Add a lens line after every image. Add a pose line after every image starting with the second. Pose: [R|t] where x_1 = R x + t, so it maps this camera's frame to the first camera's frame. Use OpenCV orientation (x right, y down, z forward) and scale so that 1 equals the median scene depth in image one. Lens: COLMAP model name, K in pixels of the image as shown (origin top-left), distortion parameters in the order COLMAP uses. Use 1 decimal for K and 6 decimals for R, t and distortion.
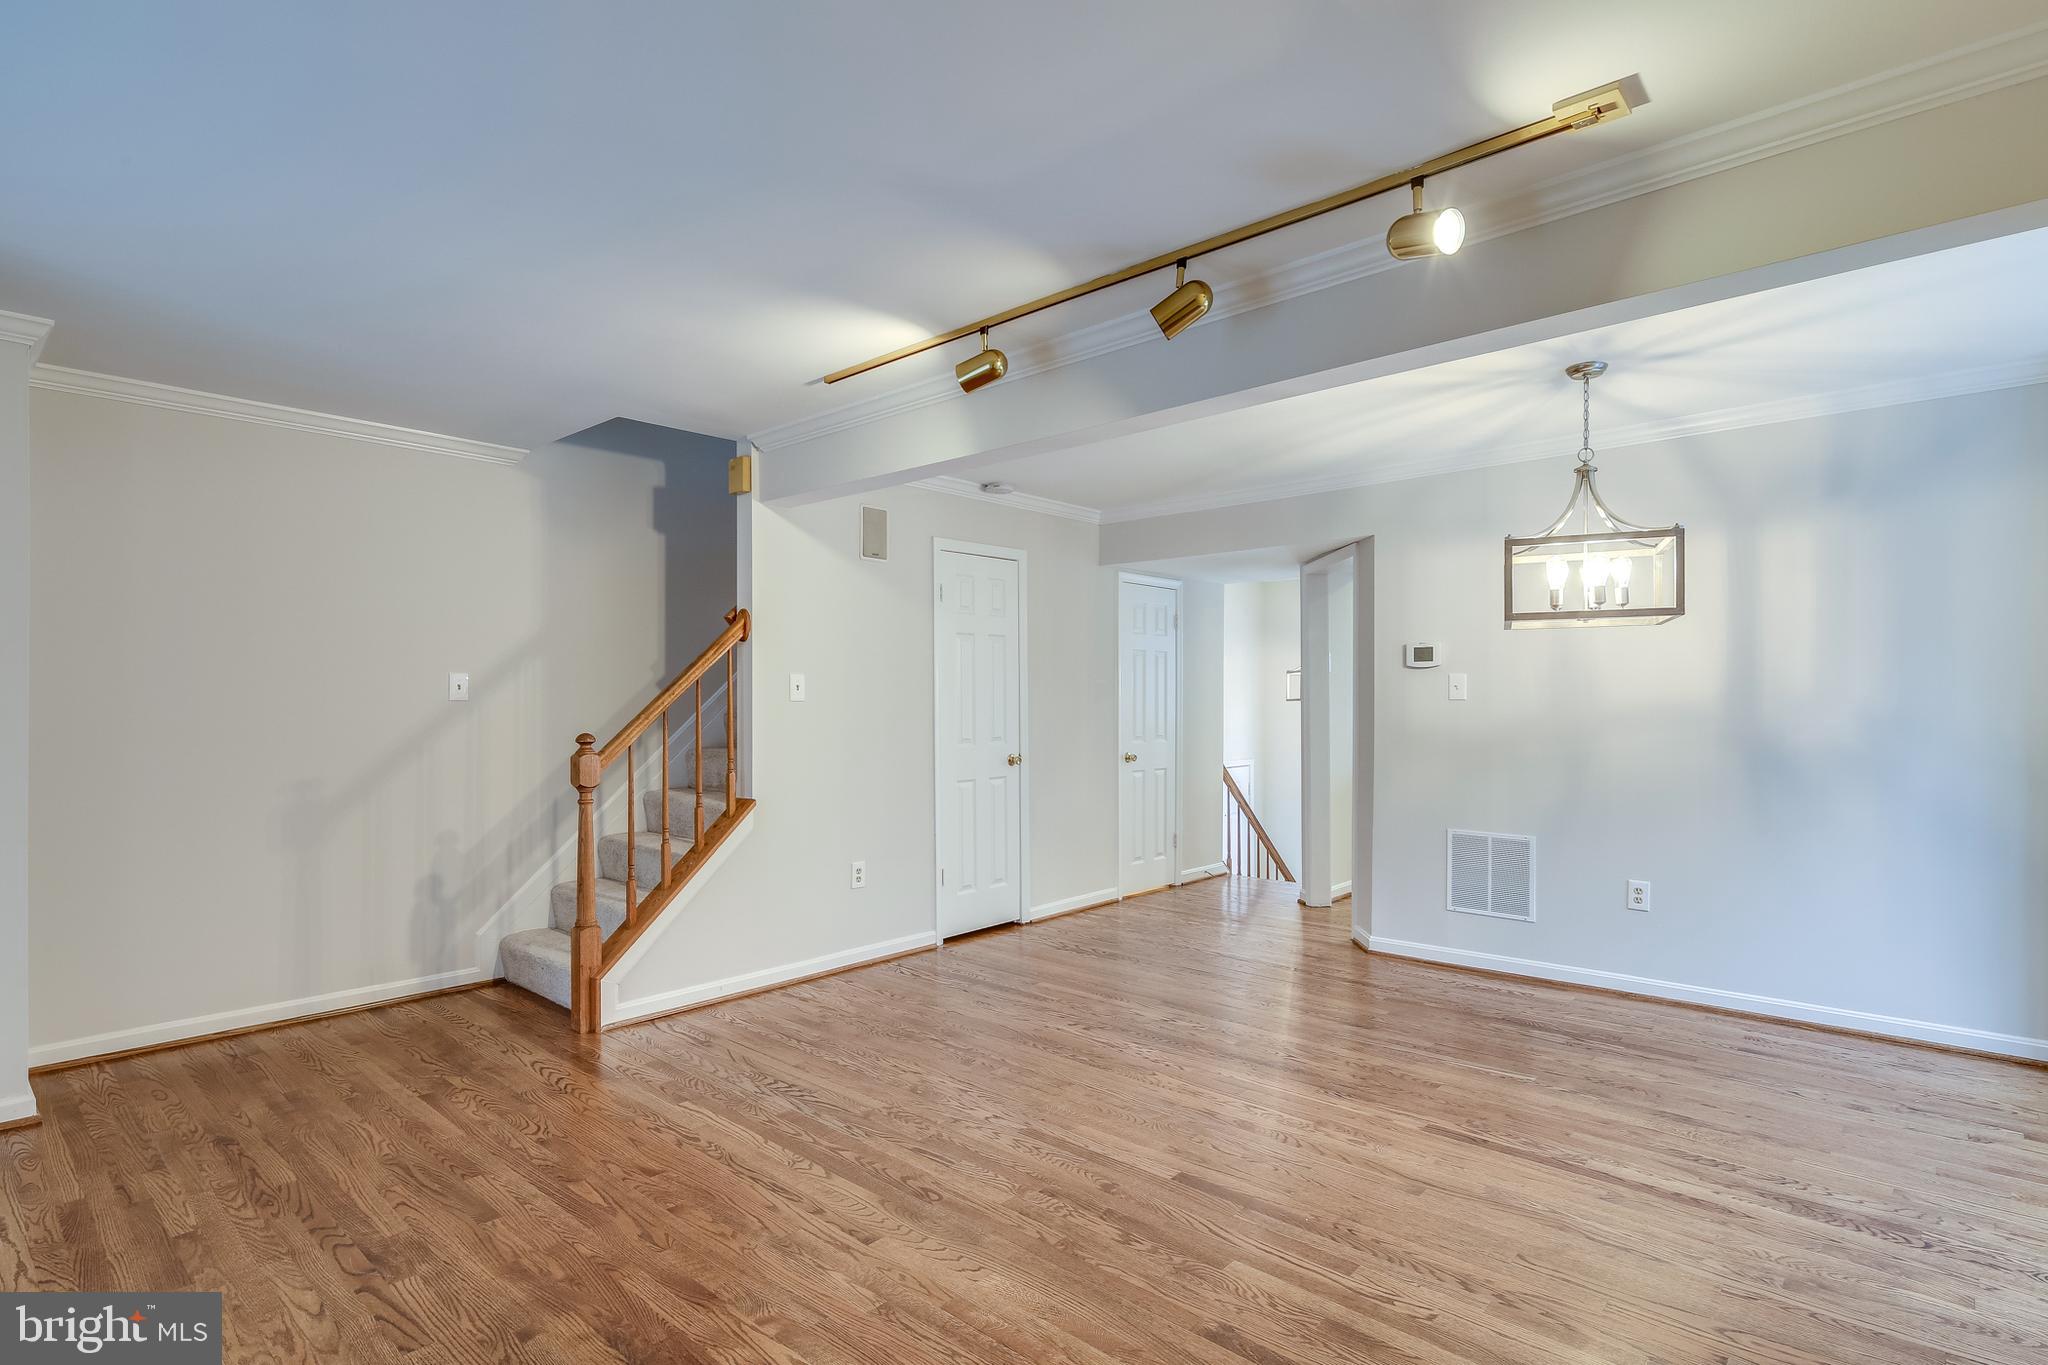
lens RADIAL K [[997.9, 0, 1019.9], [0, 997.9, 697.6], [0, 0, 1]] dist [0.001919, 0.000024]
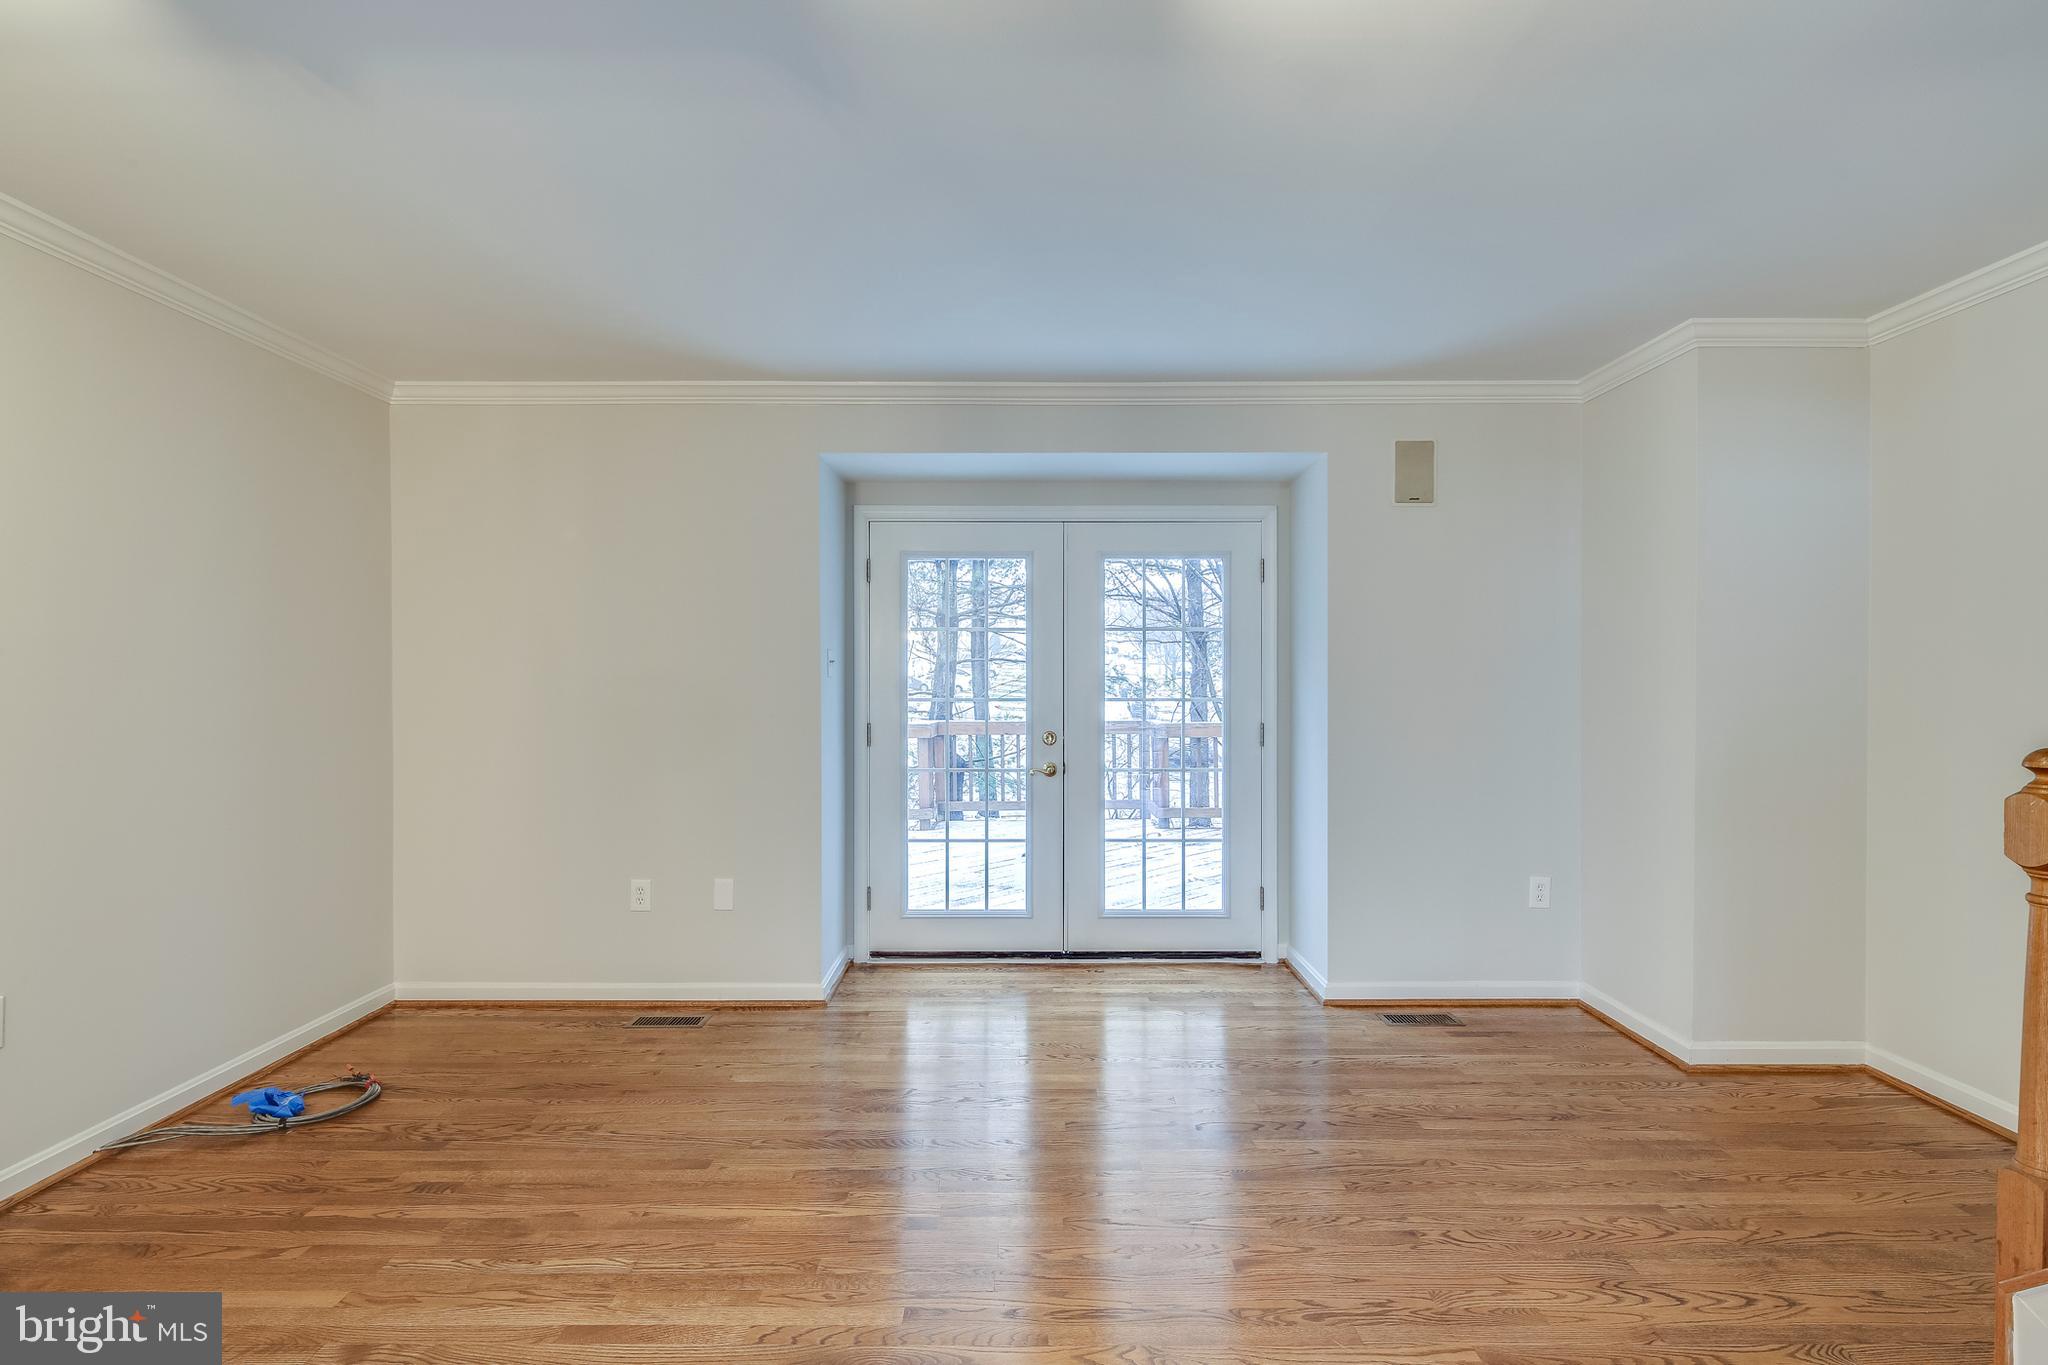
lens RADIAL K [[1008.7, 0, 1027.2], [0, 1008.7, 688.0], [0, 0, 1]] dist [0.001339, -0.000518]
pose [[-0.741011, 0.003685, -0.671483, 0.225274], [0.004298, 0.999990, 0.000745, 0.006564], [0.671480, -0.002334, -0.741019, 1.091451]]
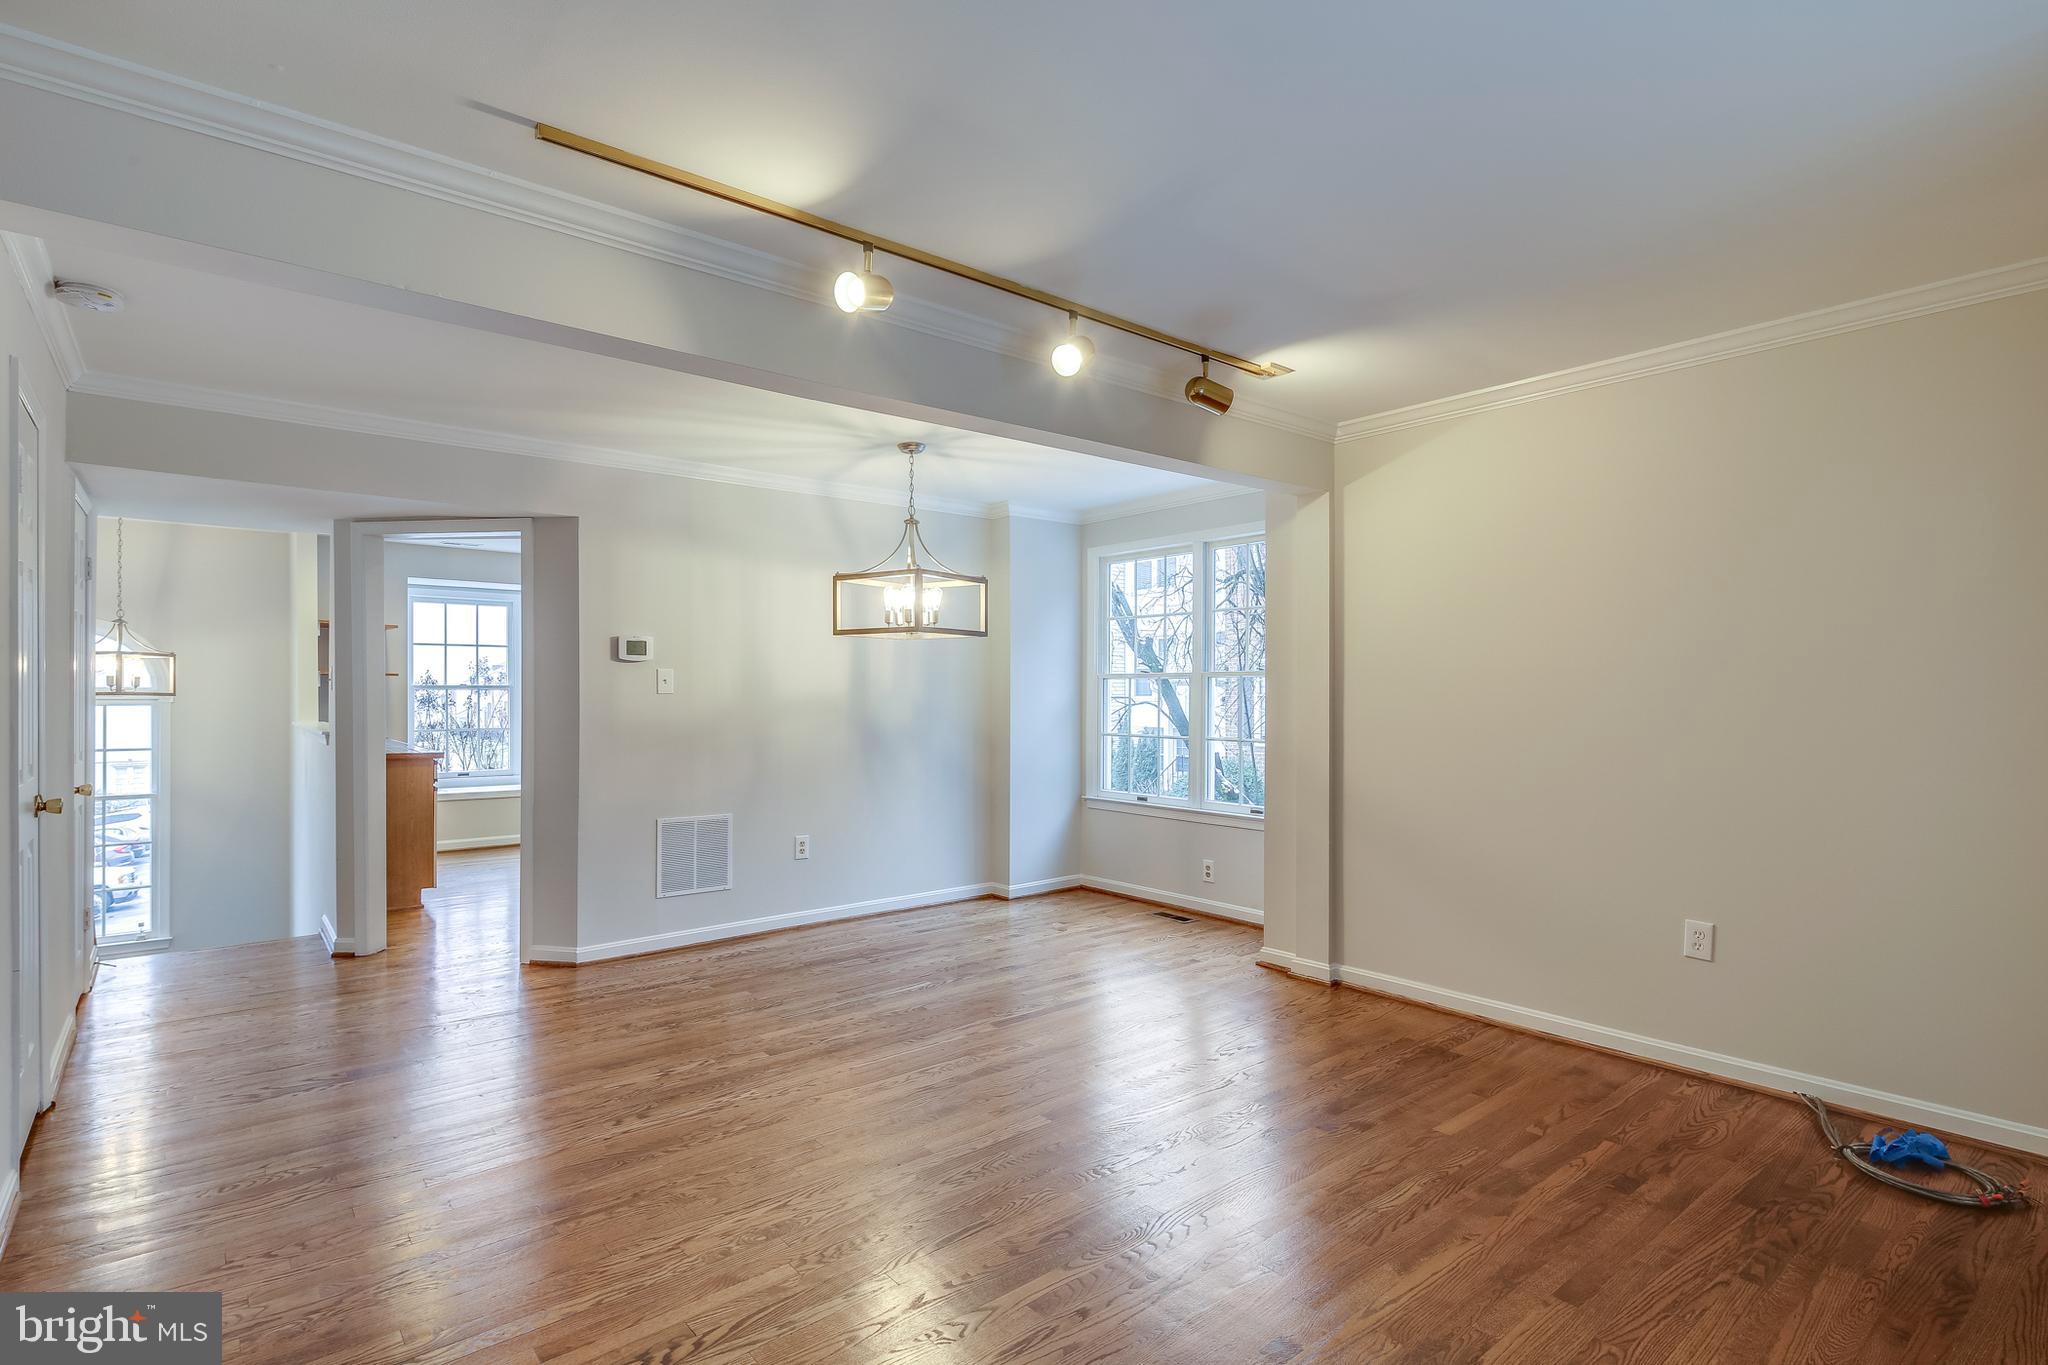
lens RADIAL K [[997.9, 0, 1019.9], [0, 997.9, 697.6], [0, 0, 1]] dist [0.001919, 0.000024]
pose [[0.141891, -0.004928, 0.989870, -0.696767], [-0.002923, 0.999981, 0.005397, -0.000510], [-0.989878, -0.003659, 0.141874, 0.633731]]
